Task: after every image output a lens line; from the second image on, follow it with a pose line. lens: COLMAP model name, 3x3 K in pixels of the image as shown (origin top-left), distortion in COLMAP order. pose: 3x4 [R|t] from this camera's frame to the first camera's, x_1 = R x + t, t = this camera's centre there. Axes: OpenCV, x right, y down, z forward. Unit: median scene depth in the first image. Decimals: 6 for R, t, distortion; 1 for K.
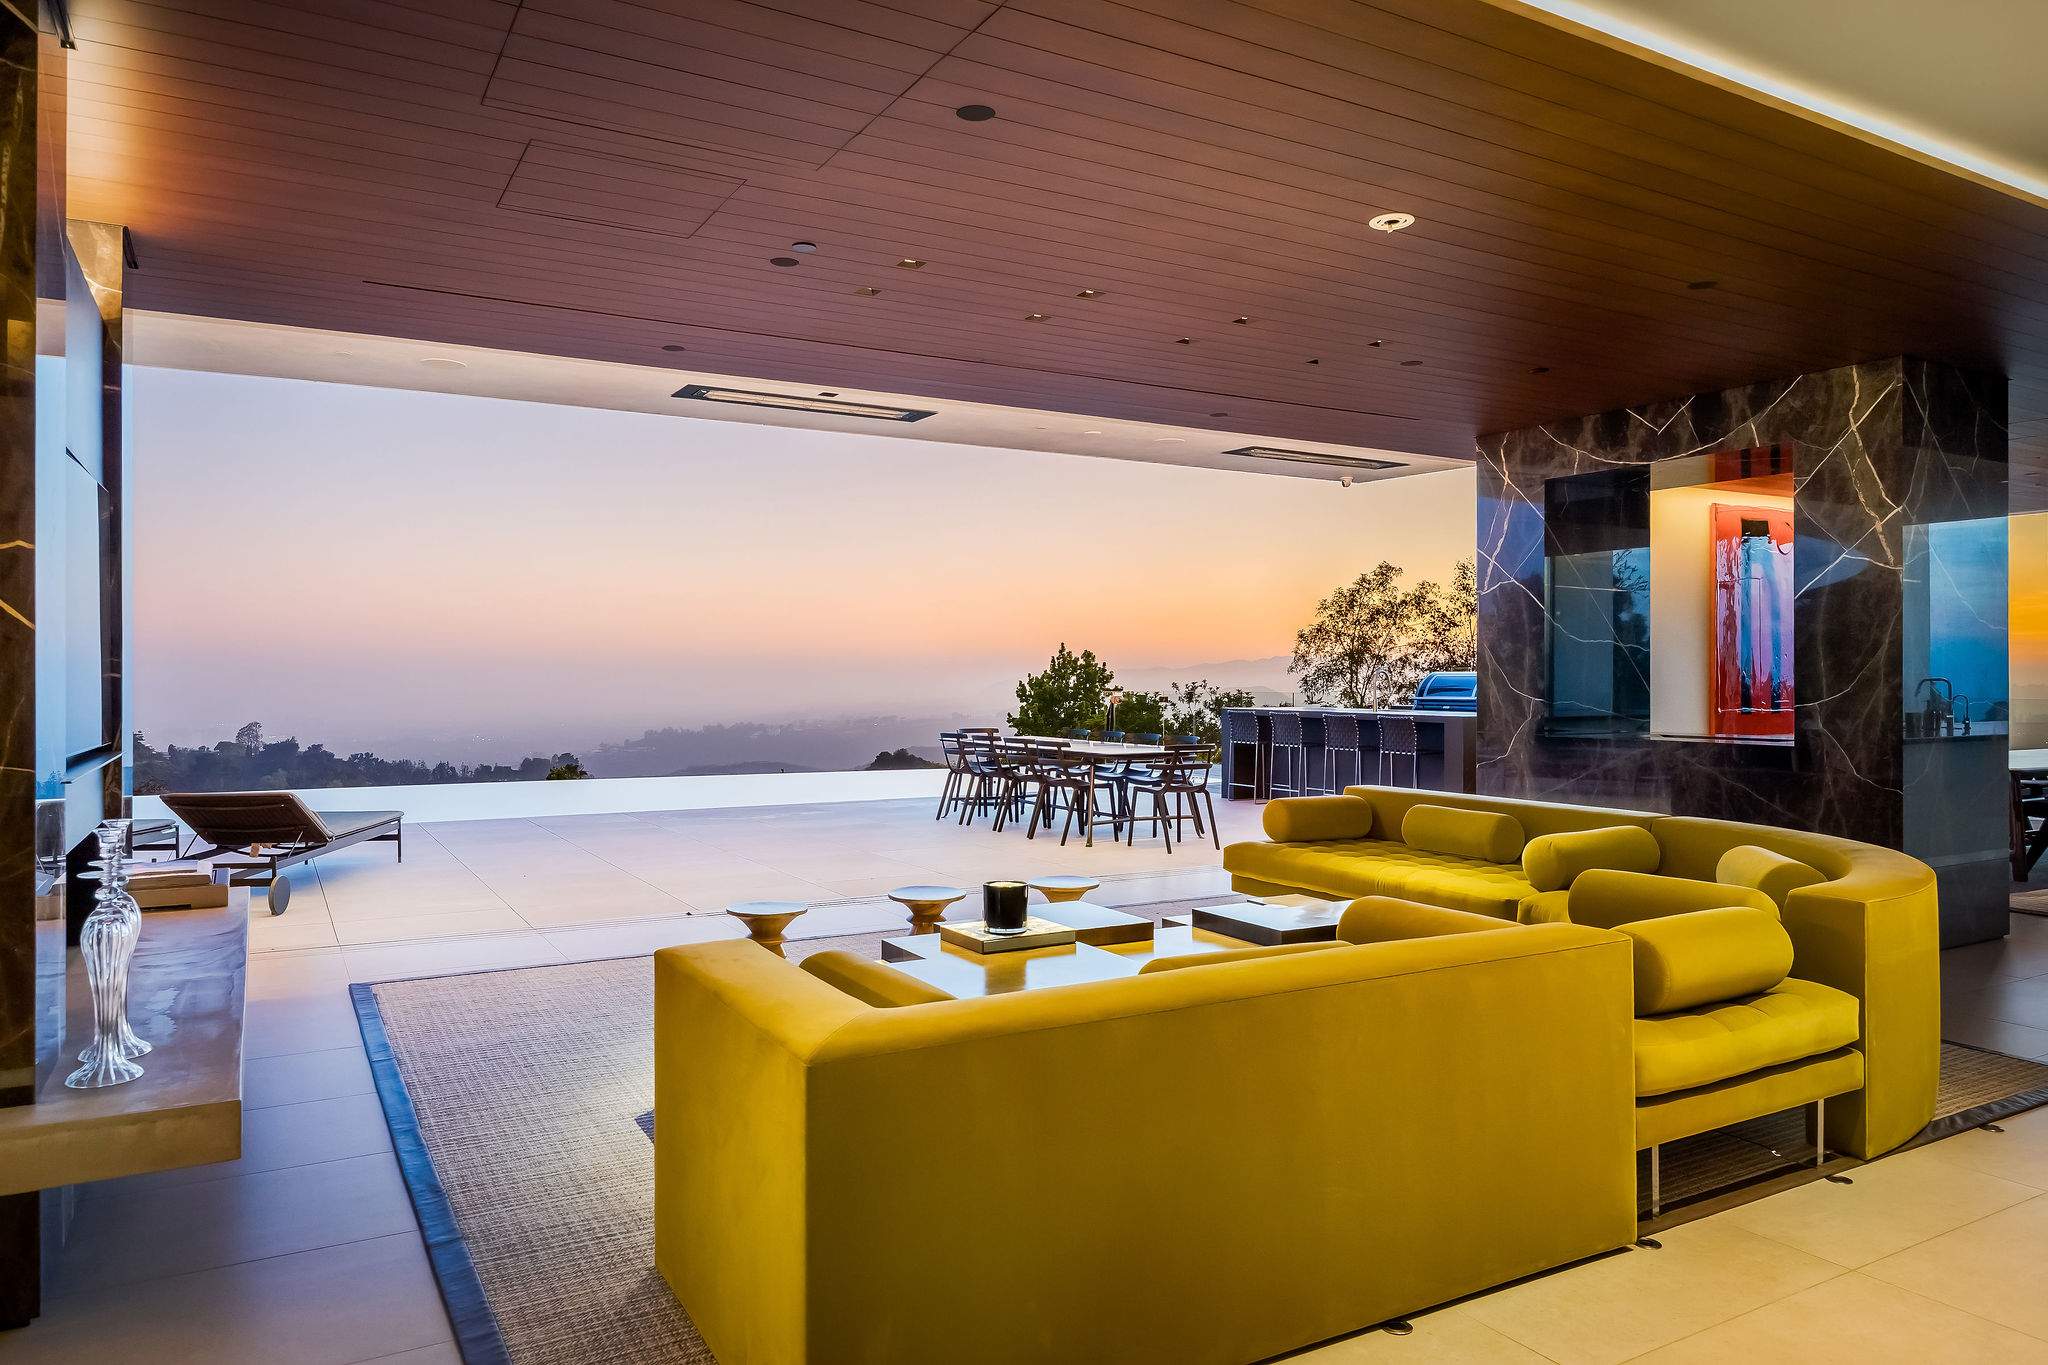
lens RADIAL K [[1379.3, 0, 1024.0], [0, 1379.3, 682.5], [0, 0, 1]] dist [0.001272, 0.001081]
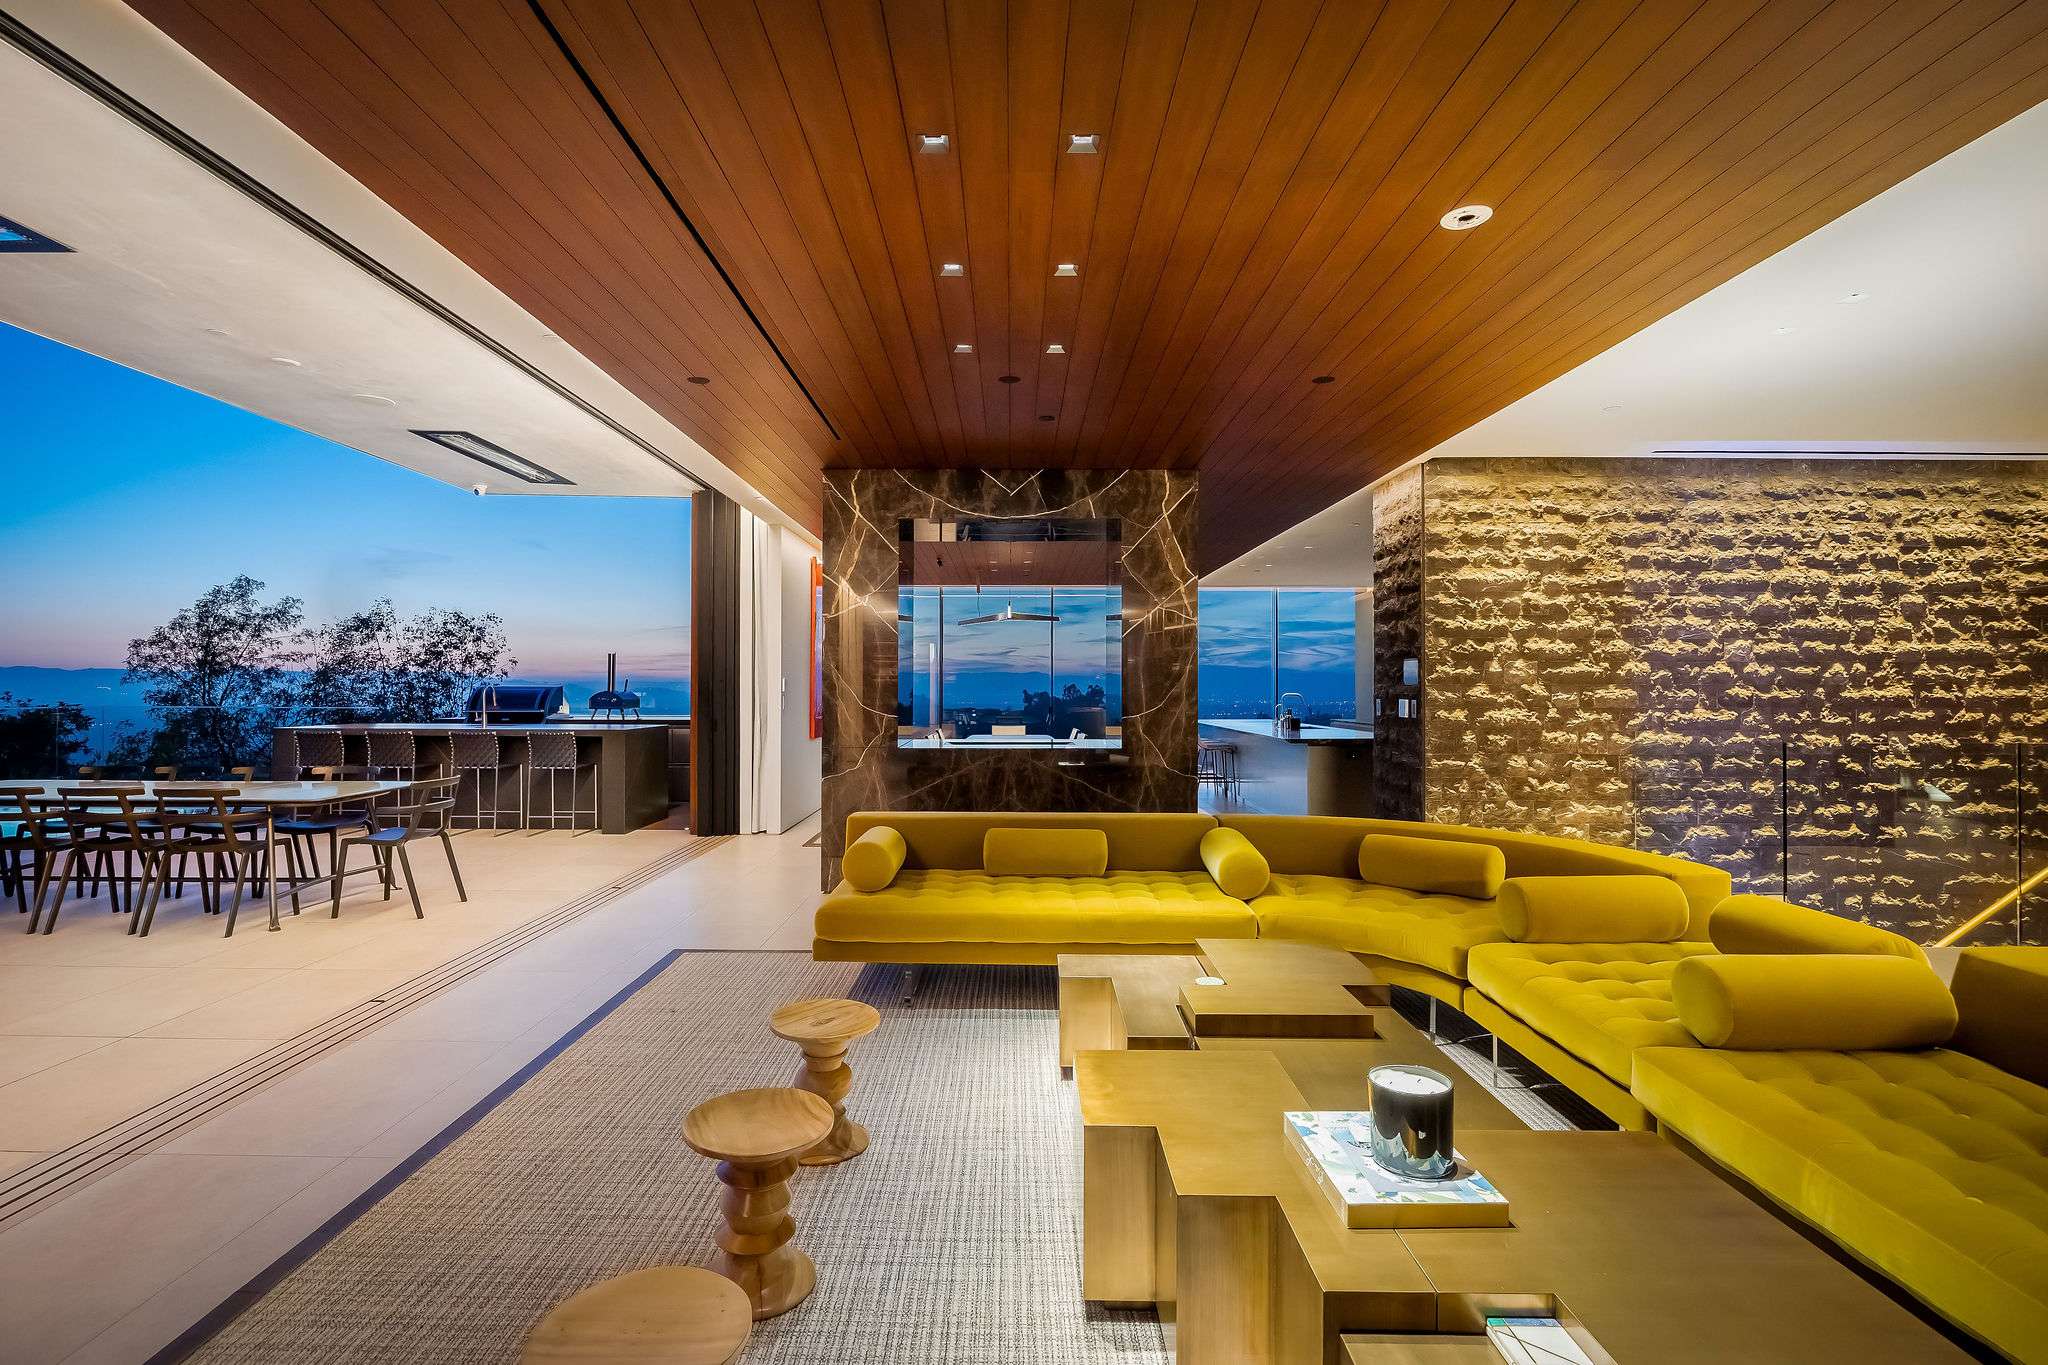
lens RADIAL K [[974.4, 0, 1024.0], [0, 974.4, 682.5], [0, 0, 1]] dist [-0.002744, -0.000357]
pose [[0.507572, 0.006262, 0.861587, -0.285107], [0.000319, 0.999972, -0.007456, -0.009590], [-0.861609, 0.004059, 0.507556, 0.585049]]
